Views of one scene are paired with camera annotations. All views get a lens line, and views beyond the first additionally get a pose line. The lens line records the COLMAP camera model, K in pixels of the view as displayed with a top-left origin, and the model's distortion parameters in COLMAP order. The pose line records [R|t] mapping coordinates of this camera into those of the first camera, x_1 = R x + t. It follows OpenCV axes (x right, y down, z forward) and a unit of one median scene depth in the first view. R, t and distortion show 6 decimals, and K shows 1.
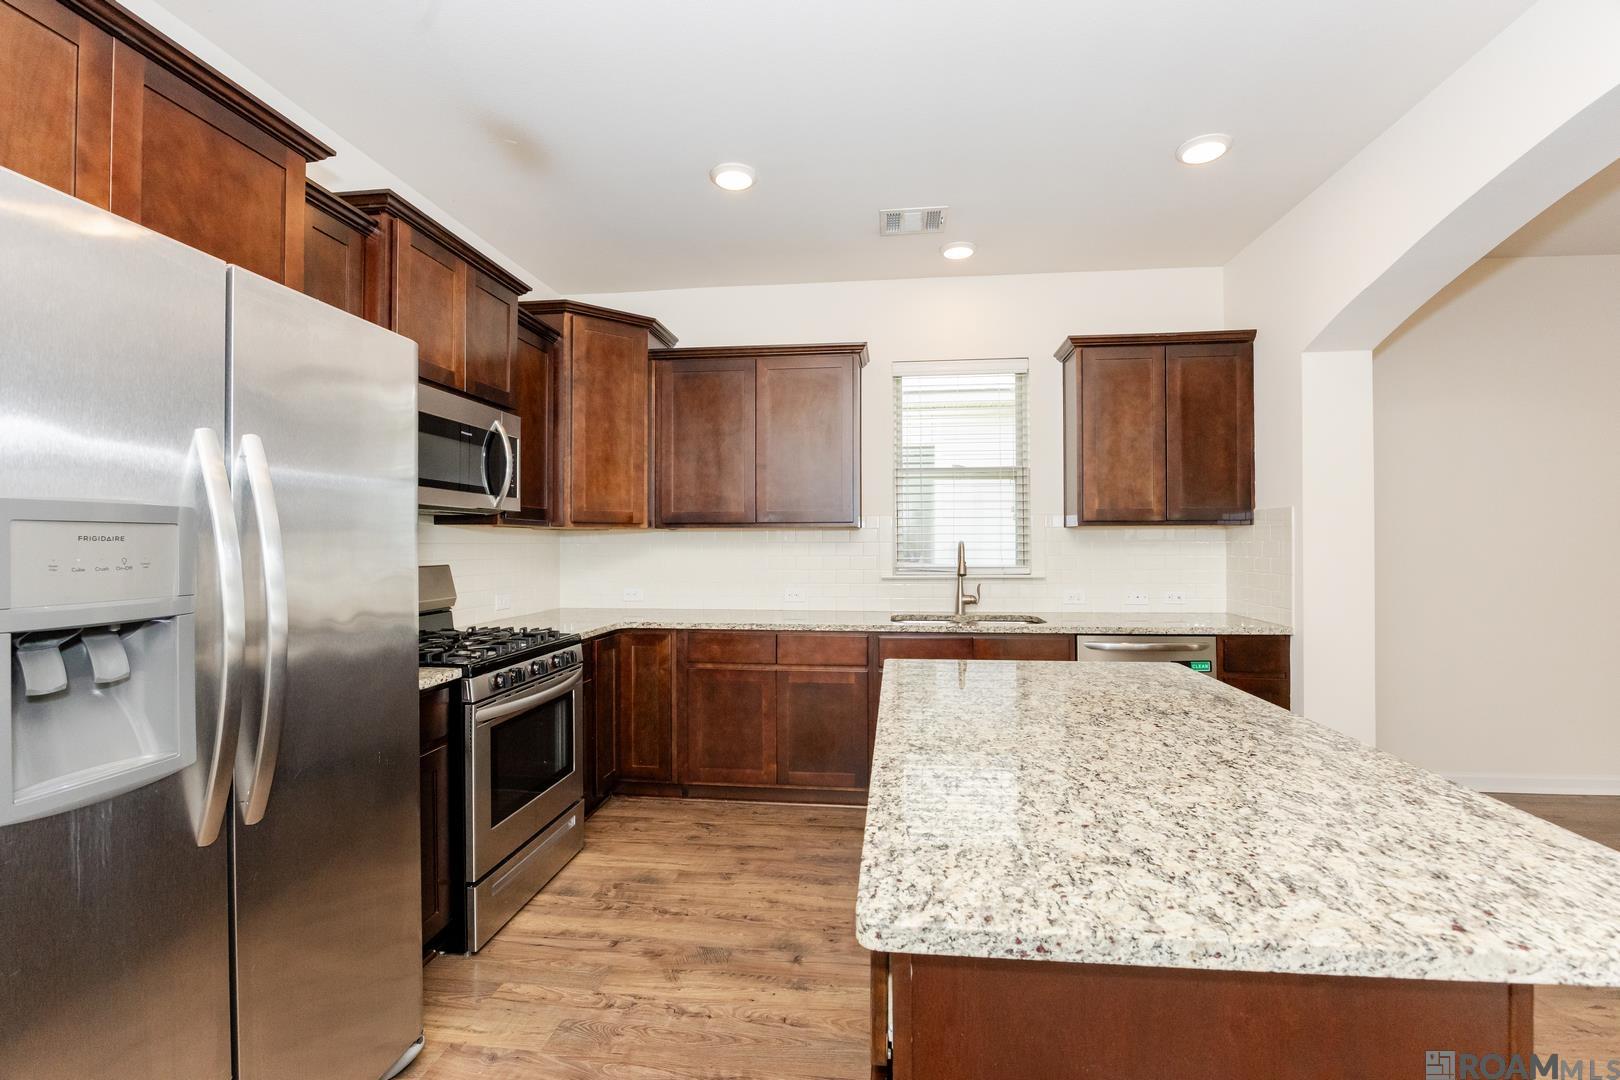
lens RADIAL K [[700.4, 0, 810.0], [0, 700.4, 540.0], [0, 0, 1]] dist [-0.011068, 0.000130]
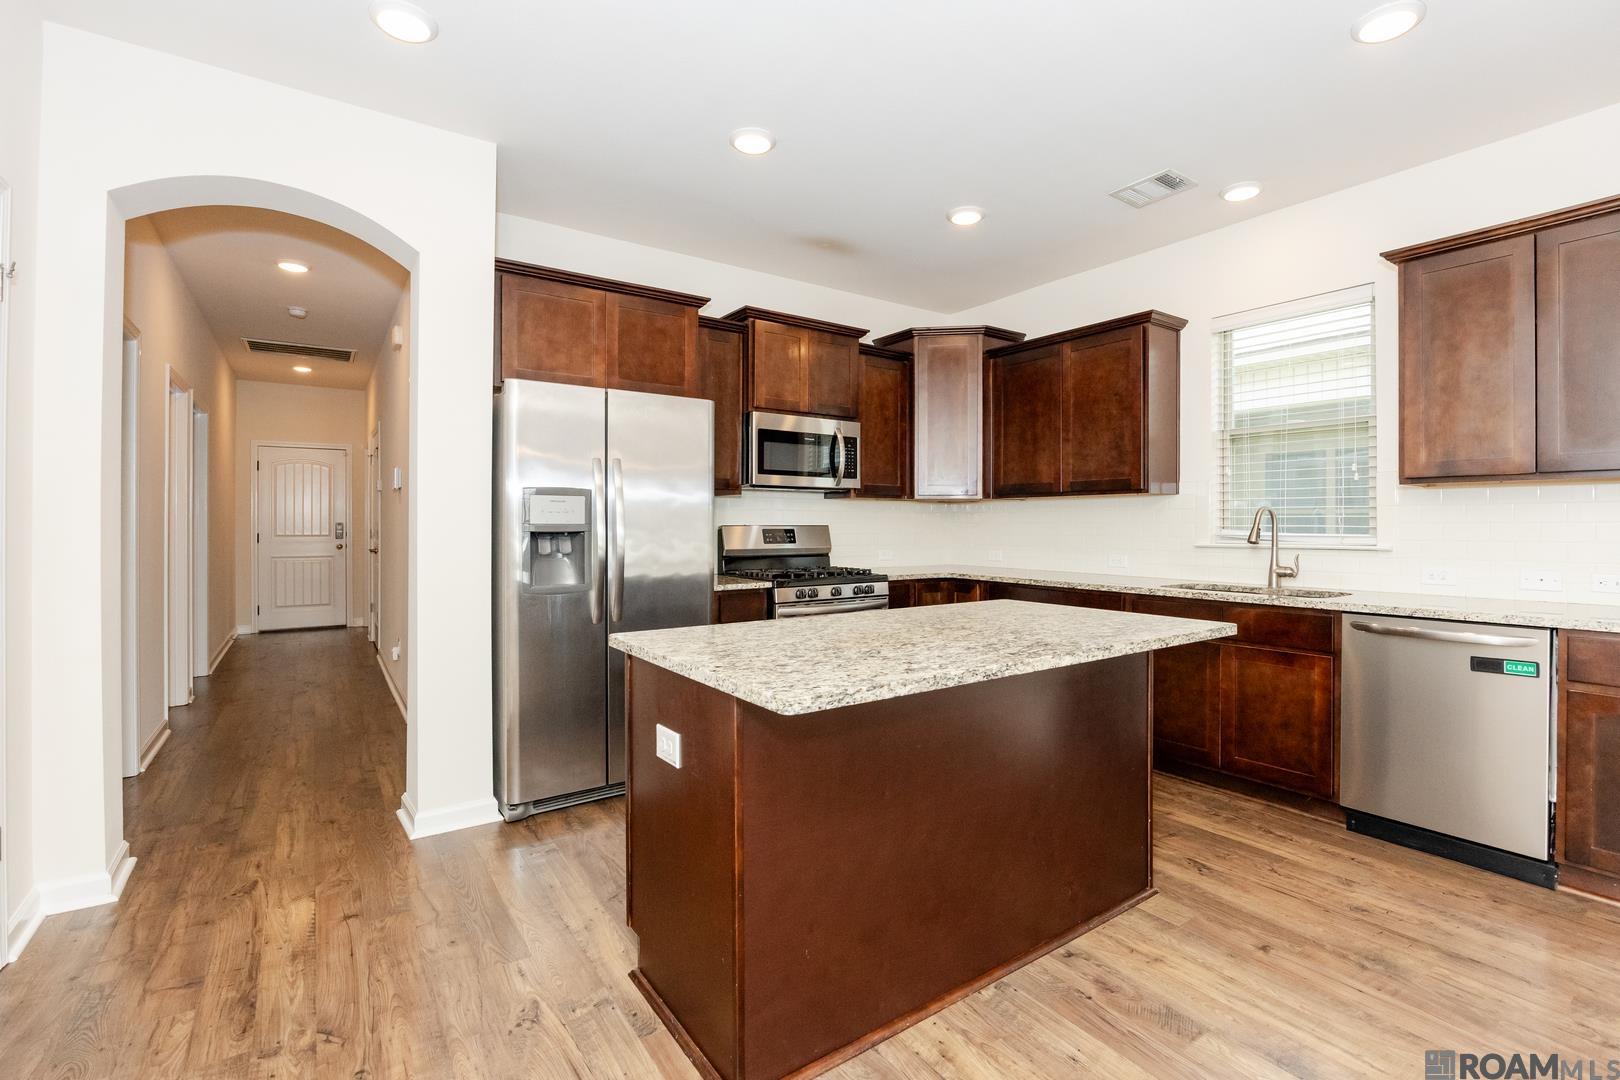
lens RADIAL K [[737.2, 0, 831.5], [0, 737.2, 527.5], [0, 0, 1]] dist [-0.014021, -0.000072]
pose [[0.672426, 0.008126, -0.740120, 0.575660], [-0.001547, 0.999953, 0.009573, 0.022580], [0.740163, -0.005293, 0.672406, -0.056289]]
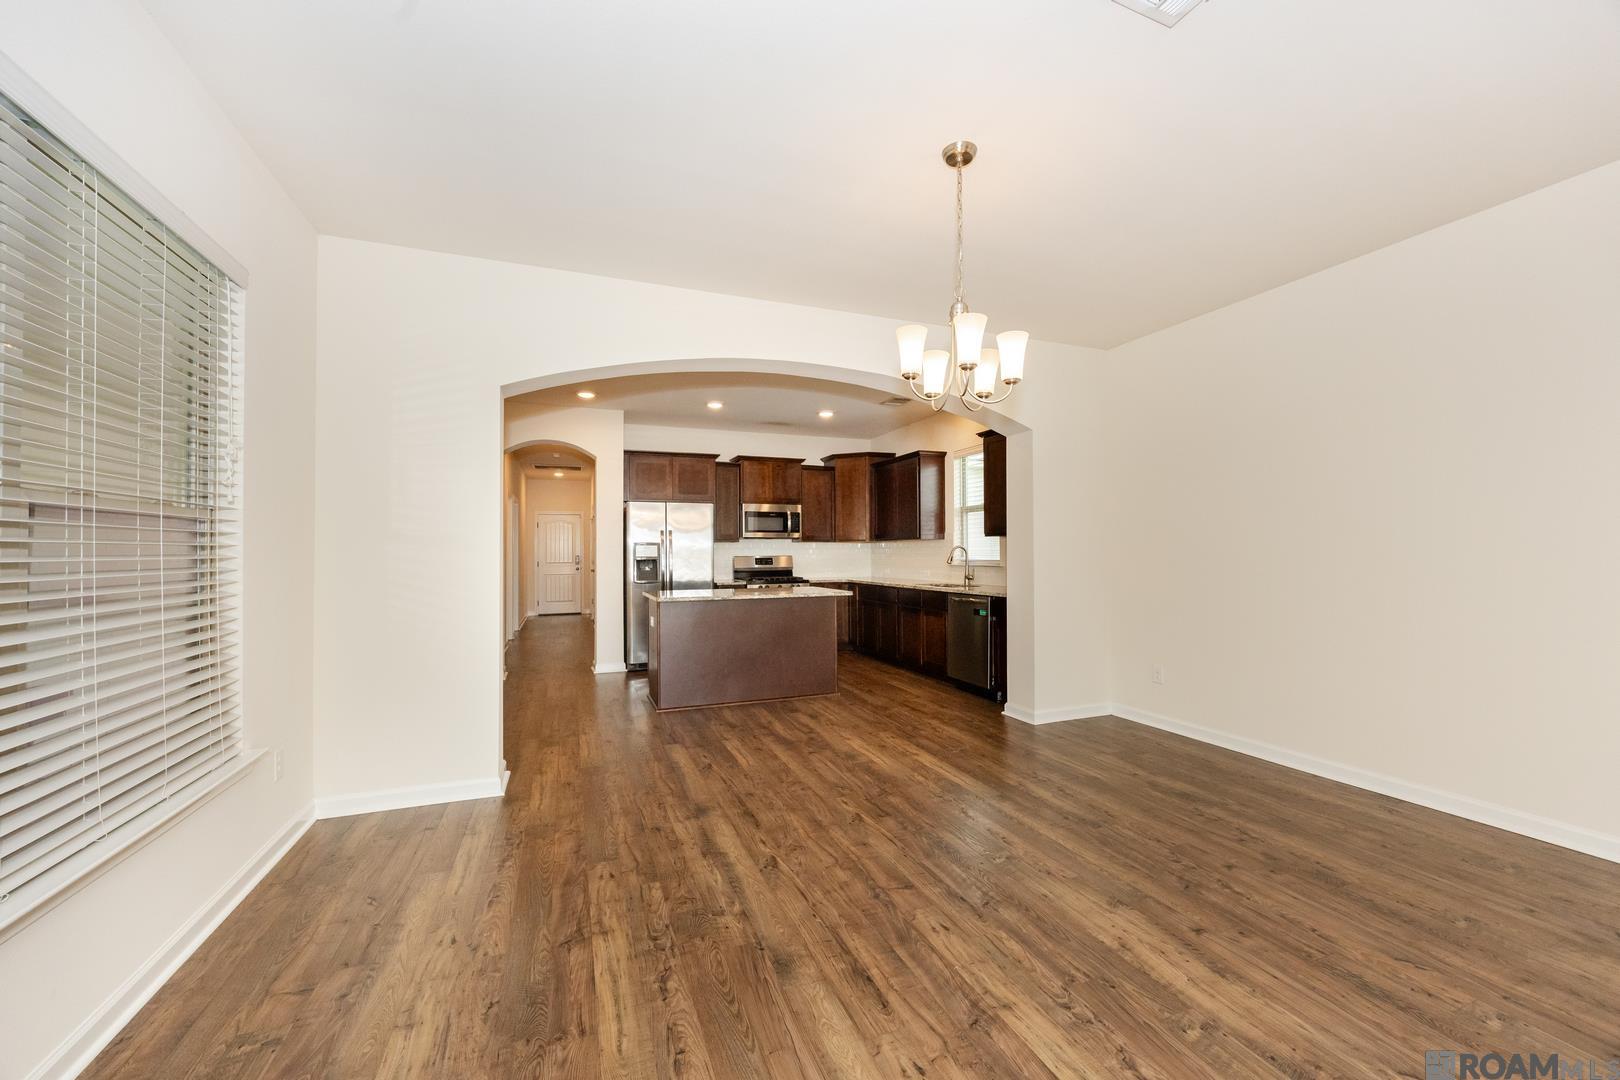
lens RADIAL K [[635.9, 0, 812.2], [0, 635.9, 550.8], [0, 0, 1]] dist [-0.008820, 0.000121]
pose [[0.471023, -0.003129, -0.882115, 1.655935], [0.006031, 0.999982, -0.000327, 0.013306], [0.882100, -0.005166, 0.471034, -0.174950]]
